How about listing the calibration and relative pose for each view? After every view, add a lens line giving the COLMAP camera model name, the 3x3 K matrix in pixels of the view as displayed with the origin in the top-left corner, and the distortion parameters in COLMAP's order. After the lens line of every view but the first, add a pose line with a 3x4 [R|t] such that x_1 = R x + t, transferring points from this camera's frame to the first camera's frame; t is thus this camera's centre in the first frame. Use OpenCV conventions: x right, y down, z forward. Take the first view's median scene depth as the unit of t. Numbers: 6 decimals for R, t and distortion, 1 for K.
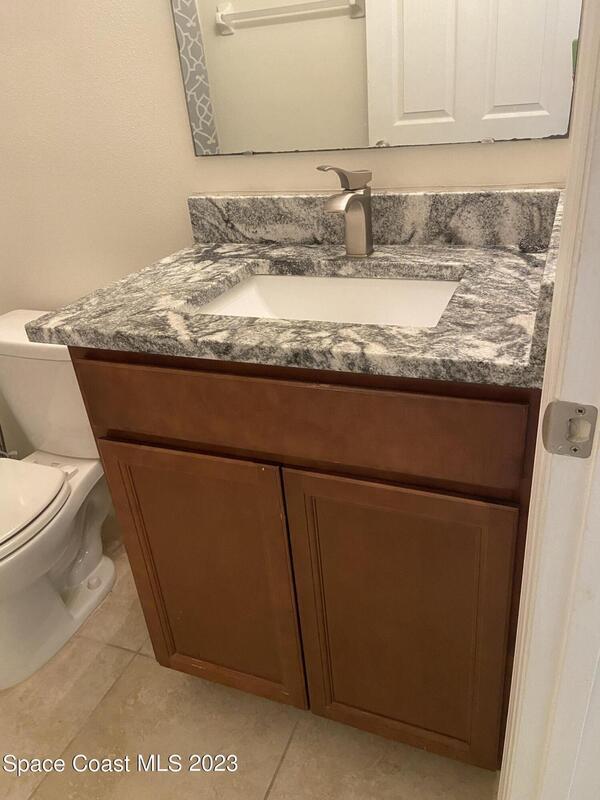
lens RADIAL K [[597.3, 0, 300.0], [0, 597.3, 400.0], [0, 0, 1]] dist [0.128275, -0.169563]
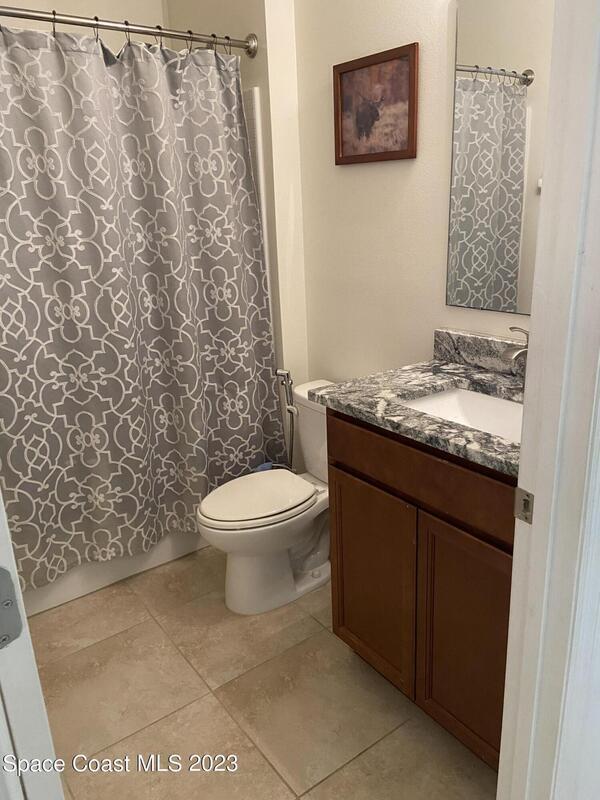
lens RADIAL K [[597.3, 0, 300.0], [0, 597.3, 400.0], [0, 0, 1]] dist [0.128275, -0.169563]
pose [[0.845701, 0.208954, -0.491047, 0.371060], [-0.276874, 0.958425, -0.069008, 0.030044], [0.456212, 0.194318, 0.868396, -0.497672]]
